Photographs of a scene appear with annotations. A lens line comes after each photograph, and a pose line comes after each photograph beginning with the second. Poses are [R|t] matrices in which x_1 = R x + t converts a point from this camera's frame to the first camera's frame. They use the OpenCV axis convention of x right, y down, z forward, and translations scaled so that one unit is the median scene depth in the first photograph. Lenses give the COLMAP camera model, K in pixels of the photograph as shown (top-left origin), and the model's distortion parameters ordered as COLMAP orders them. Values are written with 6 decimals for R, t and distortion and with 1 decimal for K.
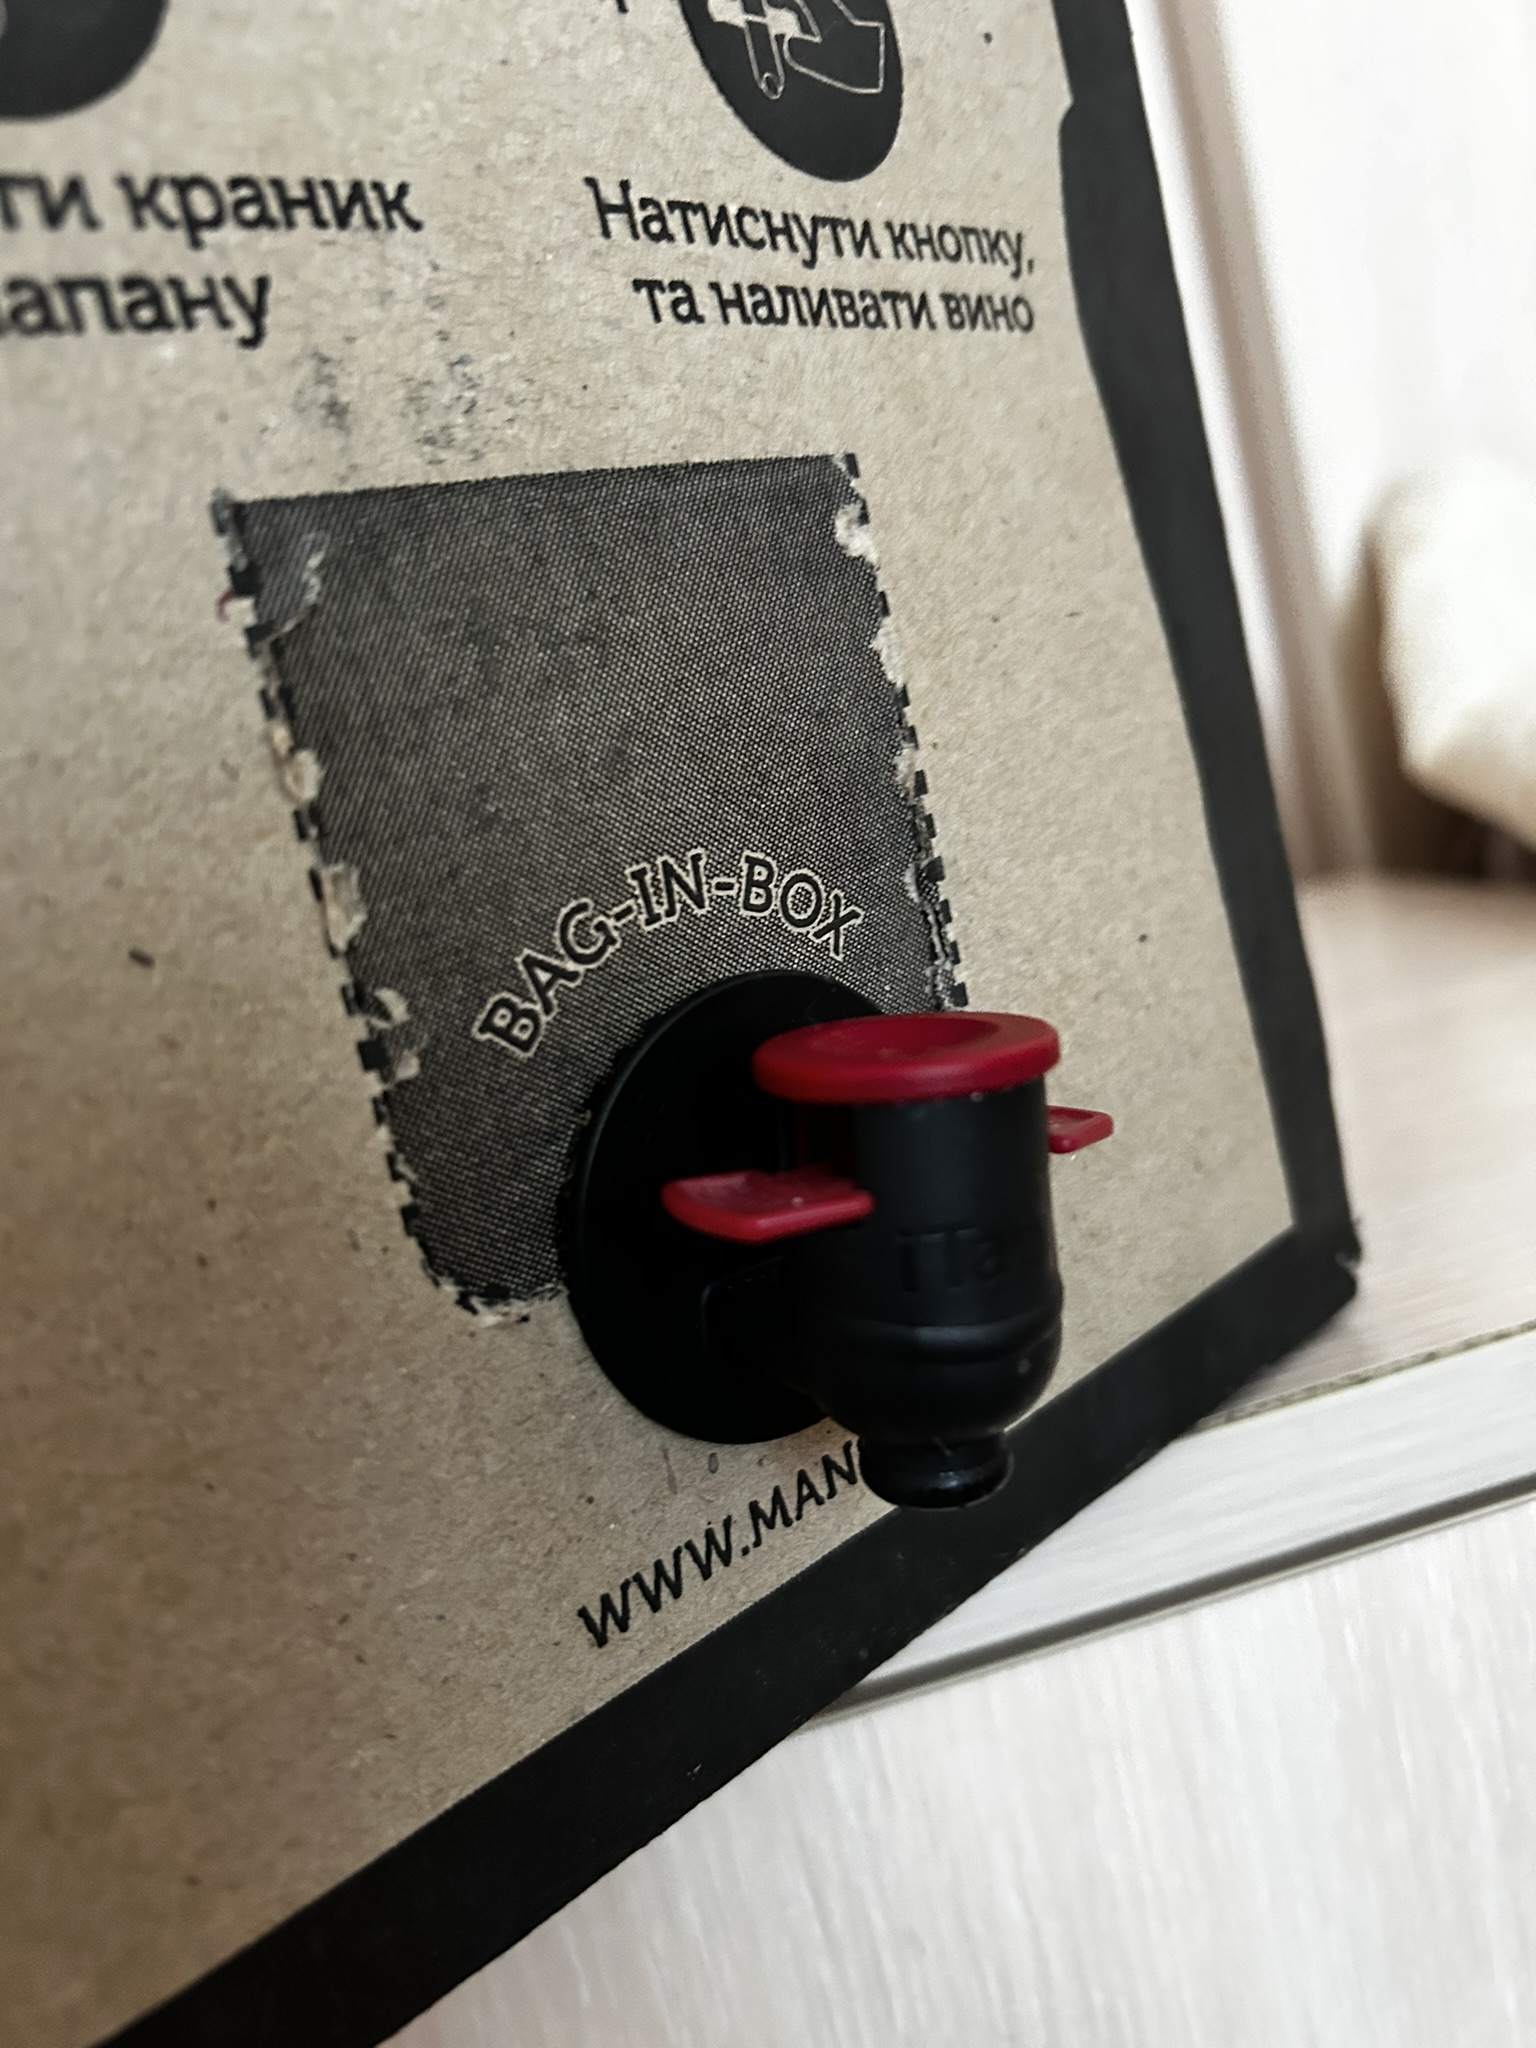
lens RADIAL K [[1571.8, 0, 776.1], [0, 1571.8, 1030.1], [0, 0, 1]] dist [0.016372, -0.025356]
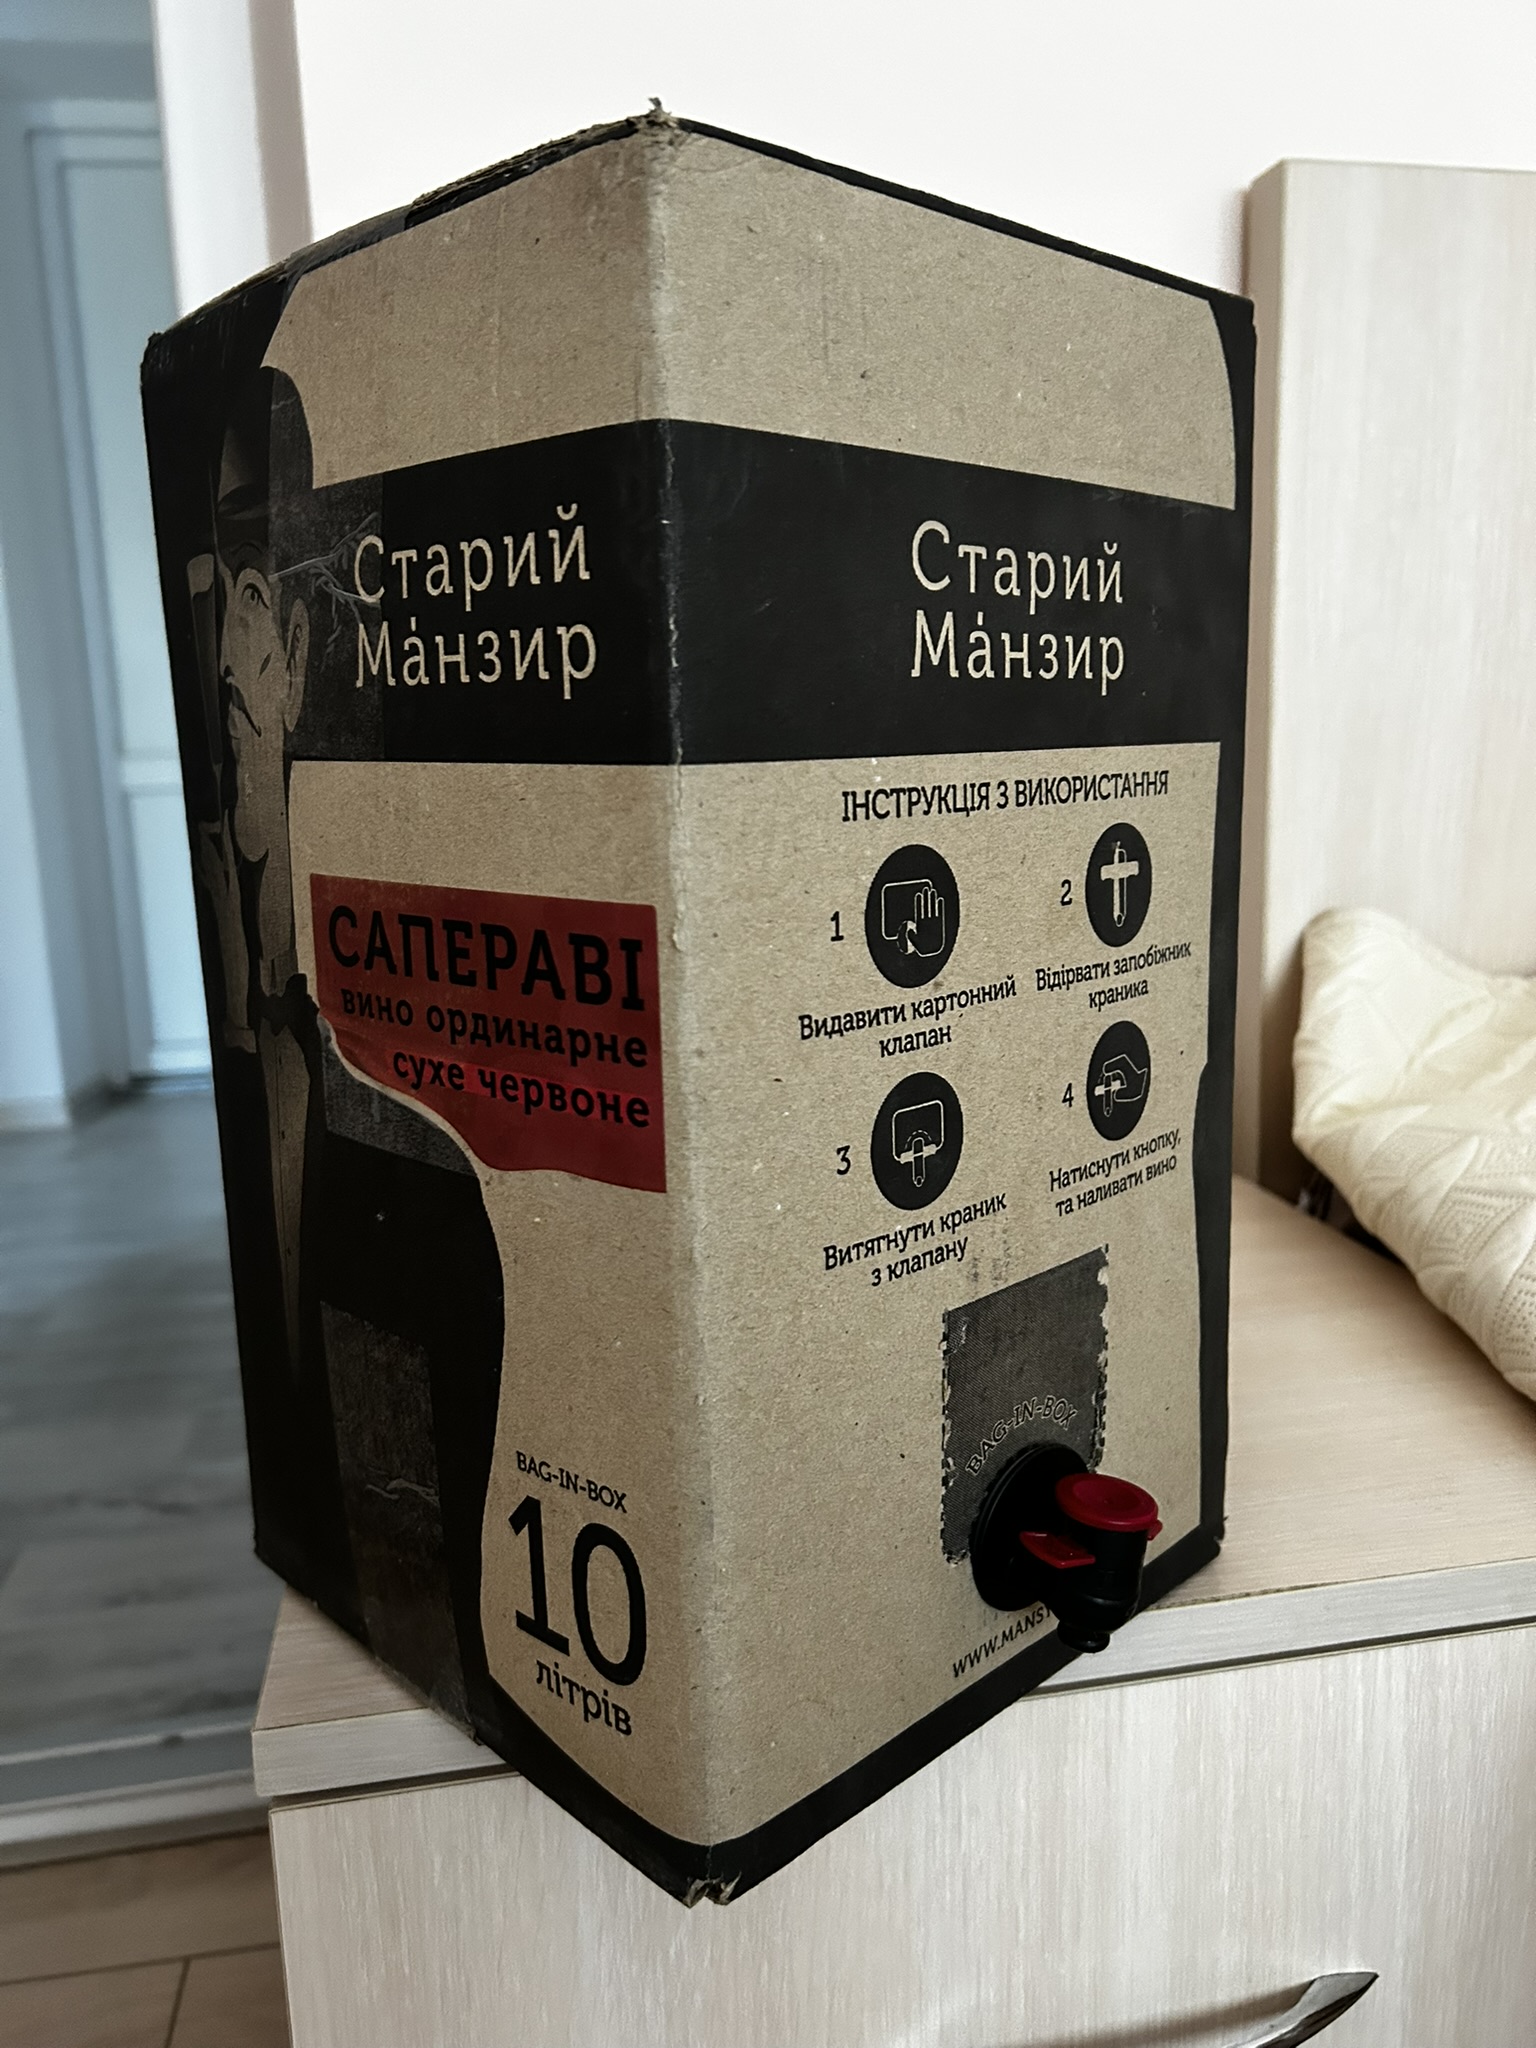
lens RADIAL K [[1571.8, 0, 765.6], [0, 1571.8, 1020.3], [0, 0, 1]] dist [0.016372, -0.025356]
pose [[0.978601, 0.191739, 0.074679, -0.809353], [-0.192464, 0.981301, 0.002568, -0.652162], [-0.072790, -0.016886, 0.997204, -1.637130]]
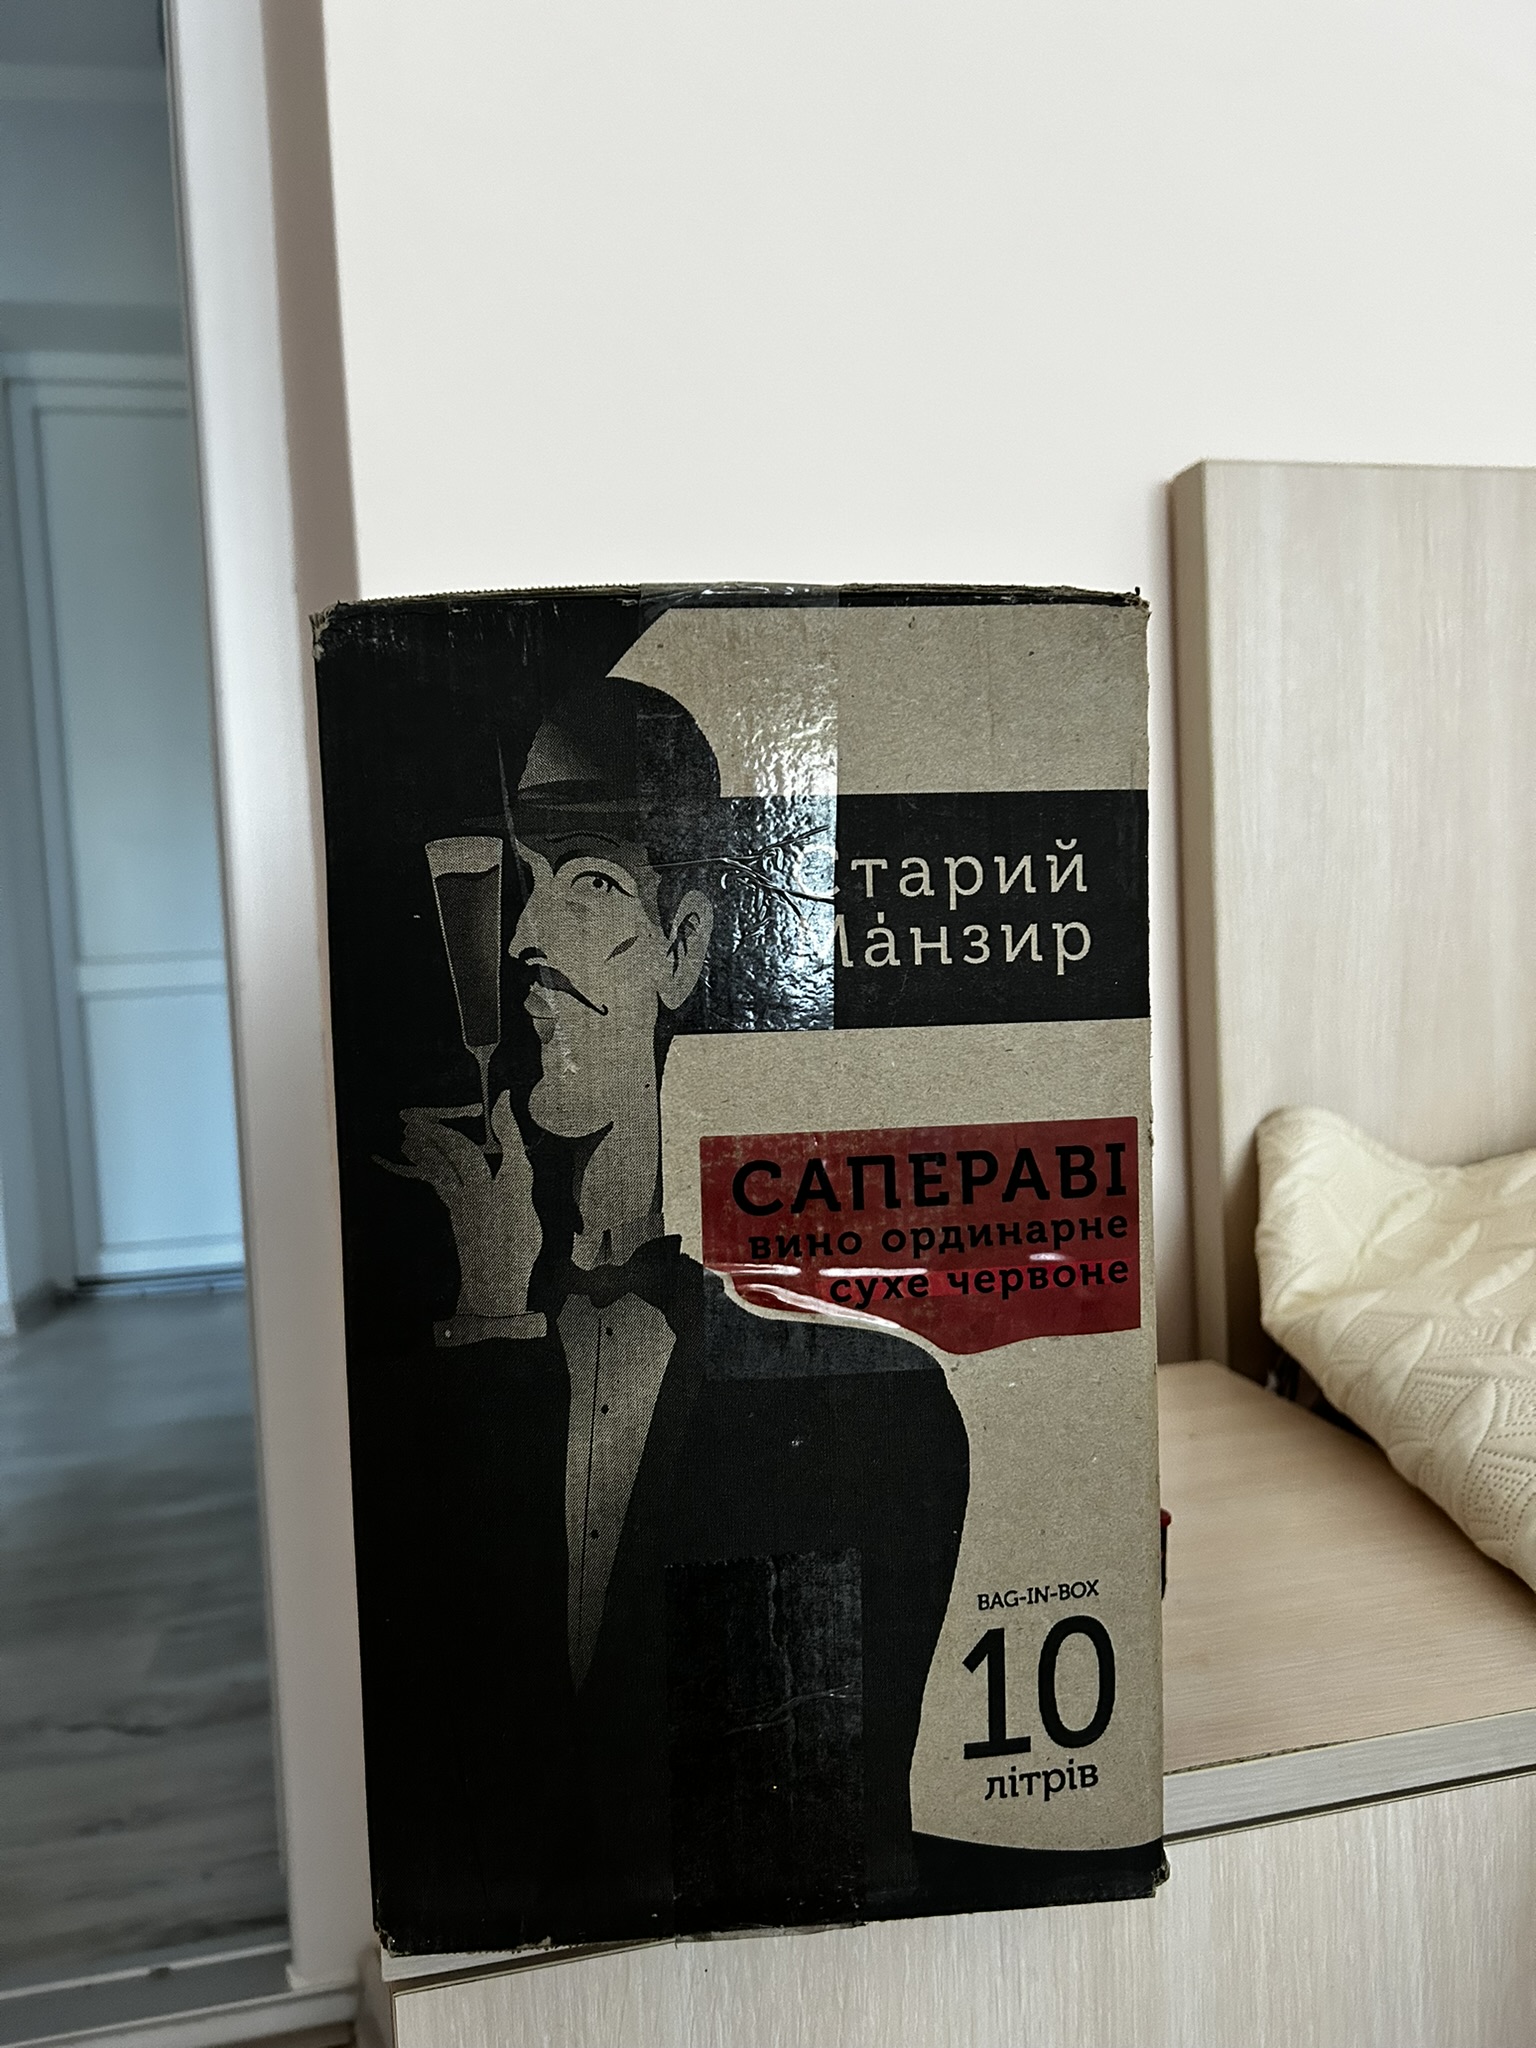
lens RADIAL K [[1571.8, 0, 760.8], [0, 1571.8, 1020.6], [0, 0, 1]] dist [0.016372, -0.025356]
pose [[0.978913, 0.180894, 0.094906, -1.126120], [-0.169438, 0.978522, -0.117413, -0.690560], [-0.114107, 0.098856, 0.988538, -2.049430]]
